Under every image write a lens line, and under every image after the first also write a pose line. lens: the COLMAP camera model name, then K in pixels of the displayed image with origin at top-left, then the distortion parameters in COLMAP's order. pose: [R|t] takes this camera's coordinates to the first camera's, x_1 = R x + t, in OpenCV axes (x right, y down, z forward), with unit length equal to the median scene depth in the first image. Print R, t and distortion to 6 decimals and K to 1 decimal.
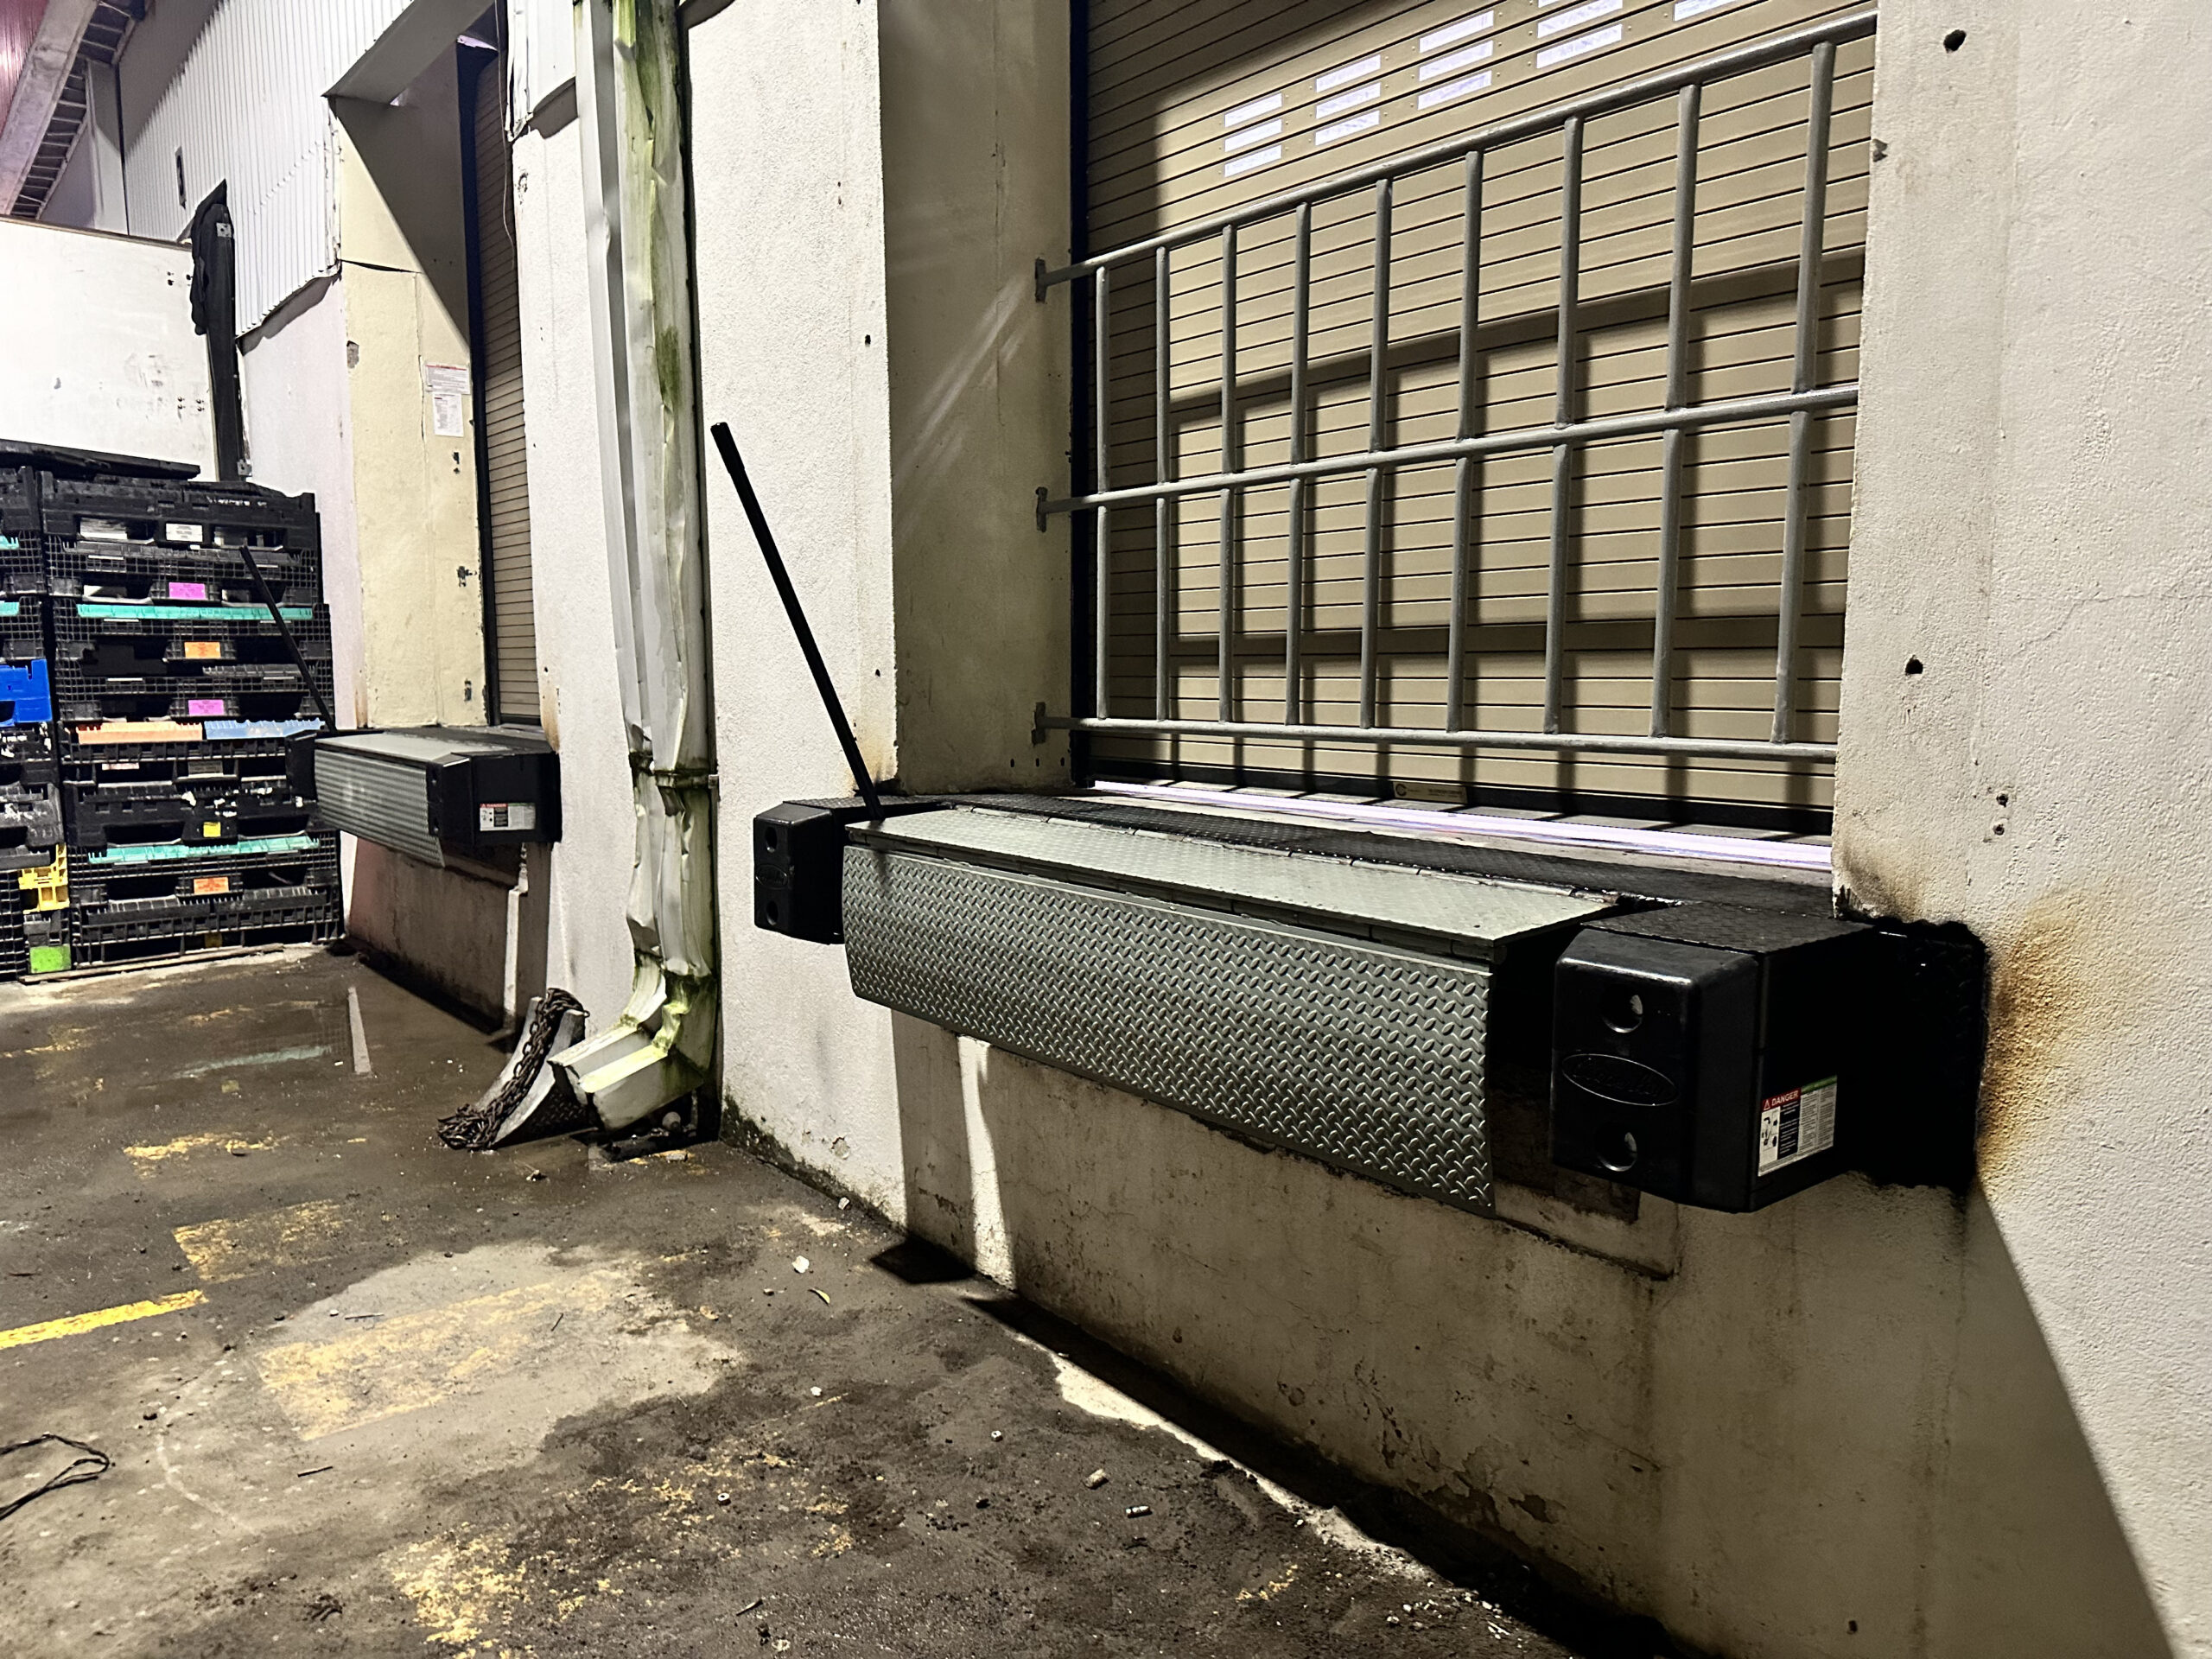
lens RADIAL K [[1558.9, 0, 1101.1], [0, 1558.9, 842.7], [0, 0, 1]] dist [0.043785, -0.058075]
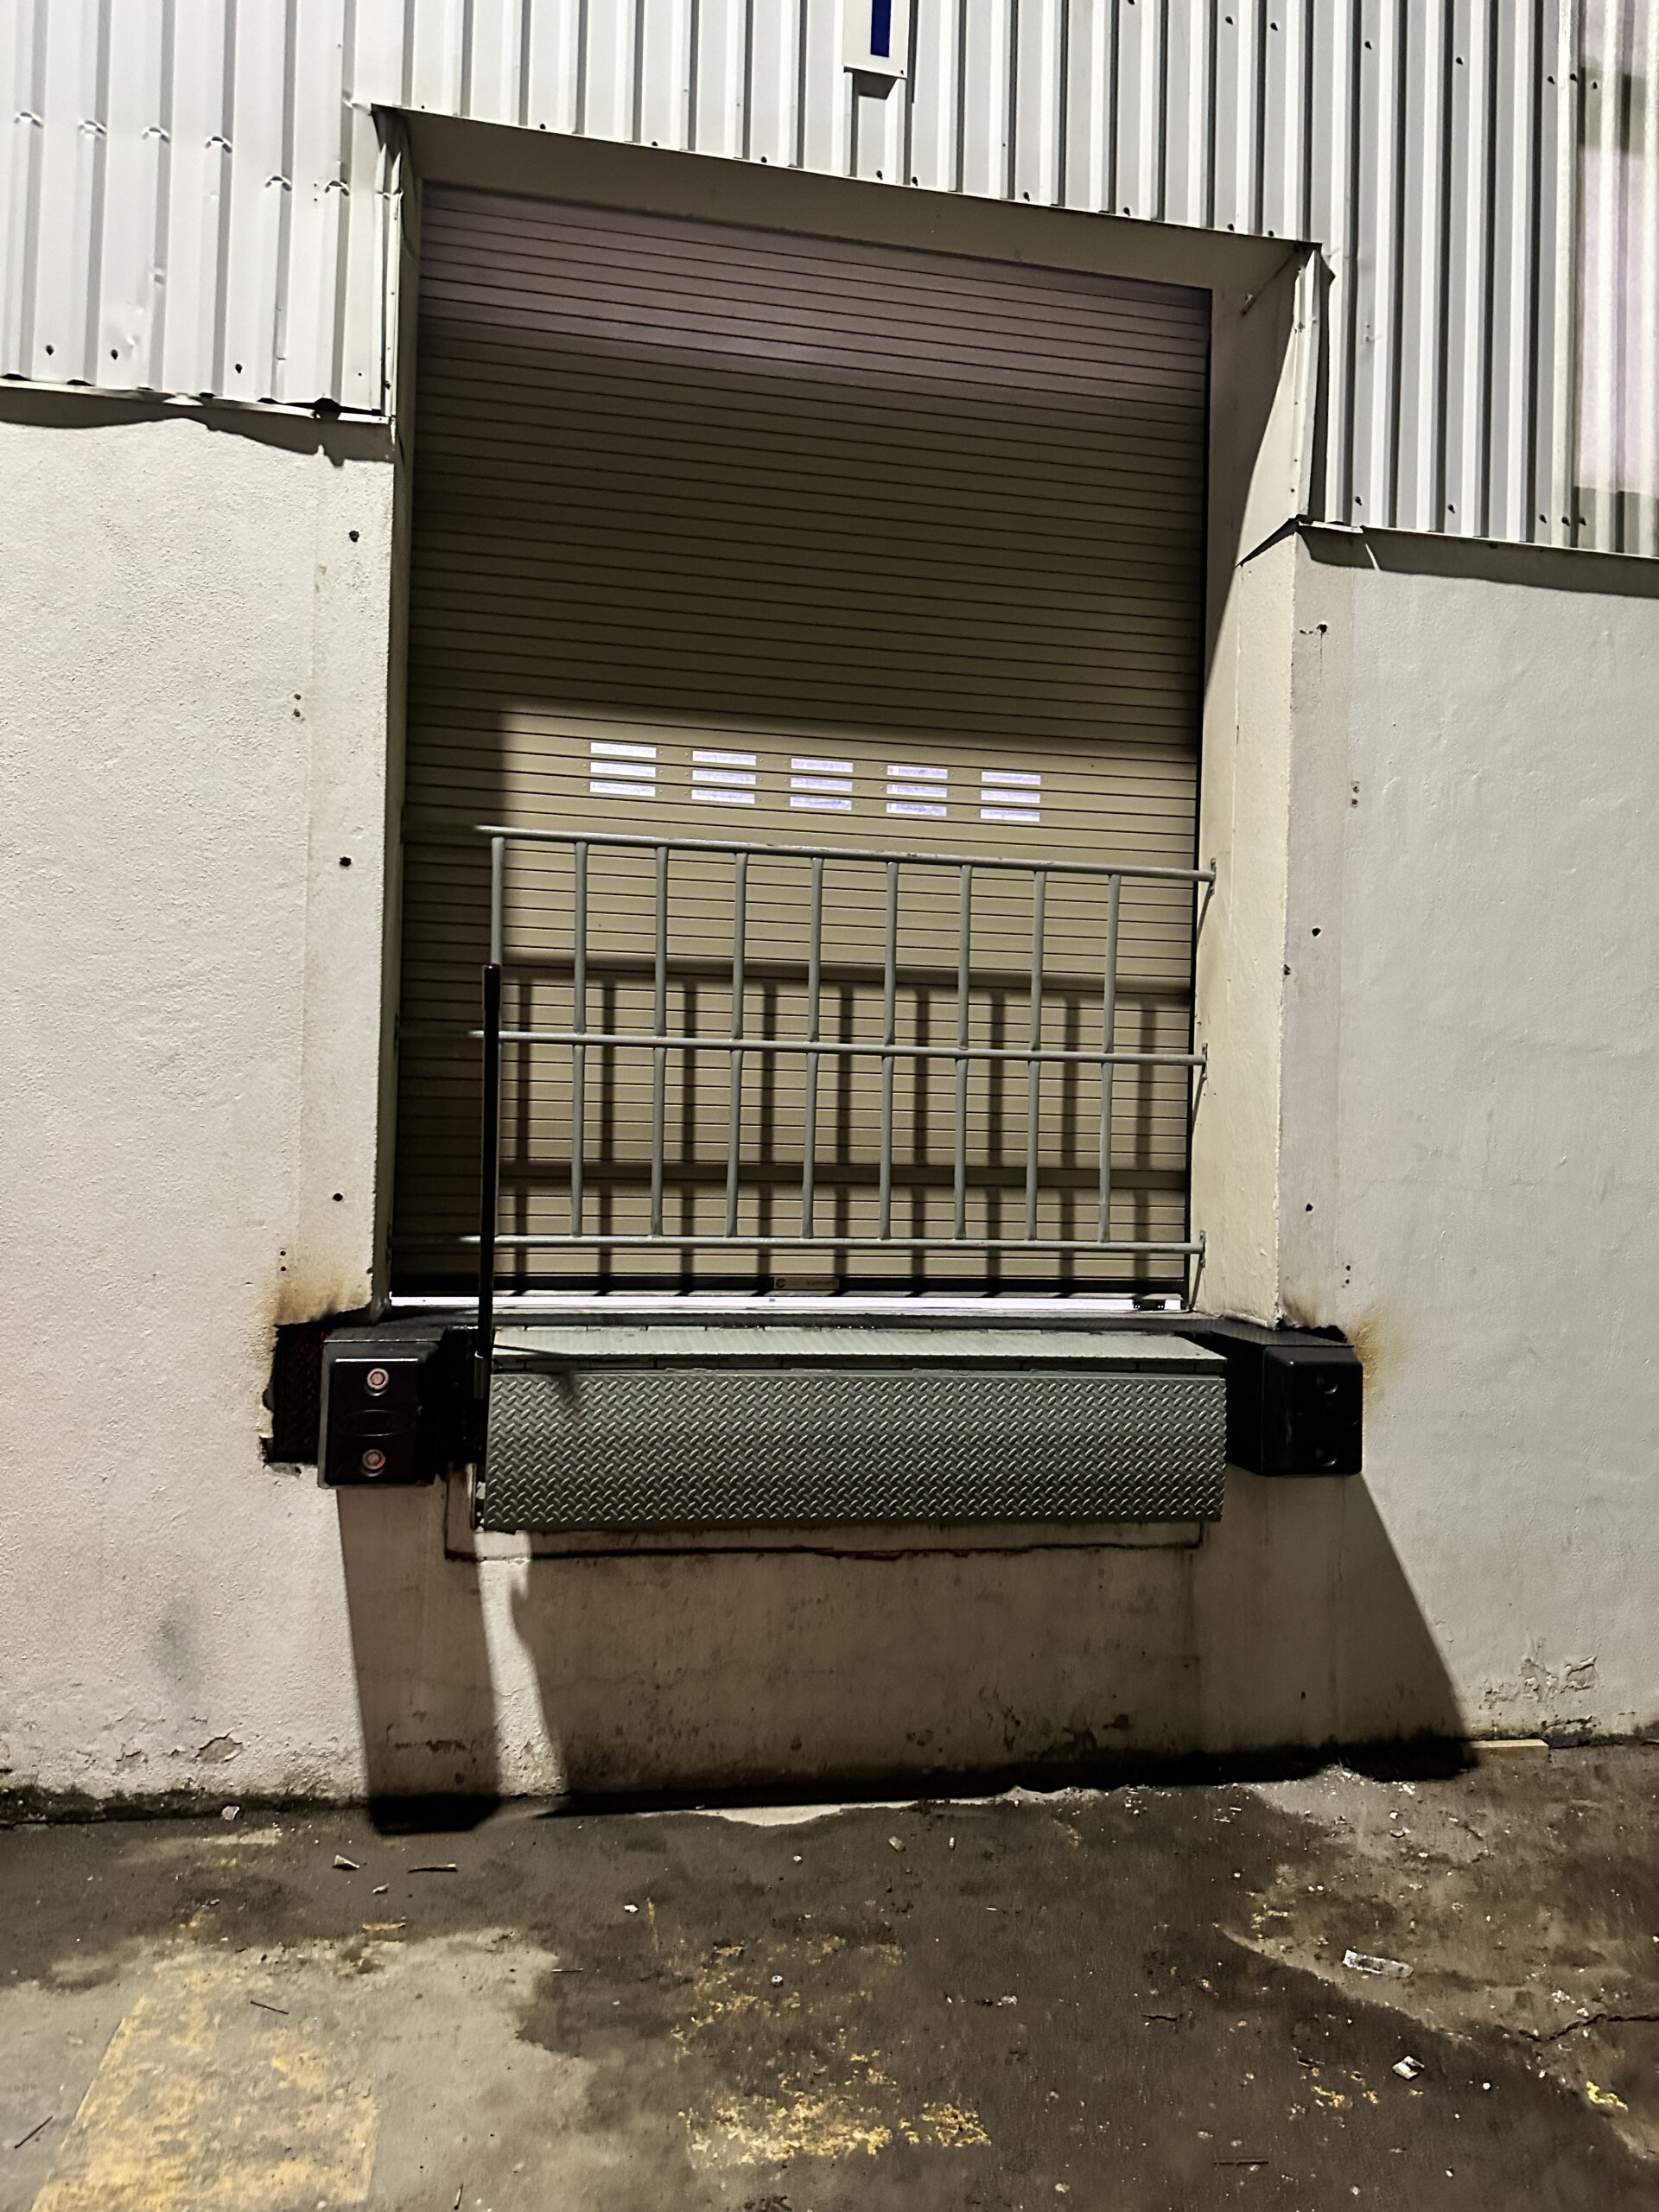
lens RADIAL K [[1558.9, 0, 839.9], [0, 1558.9, 1119.1], [0, 0, 1]] dist [0.043785, -0.058075]
pose [[0.471526, 0.035067, 0.881155, -0.840218], [0.079367, 0.993466, -0.082007, -0.054556], [-0.878273, 0.108604, 0.465662, 0.280460]]
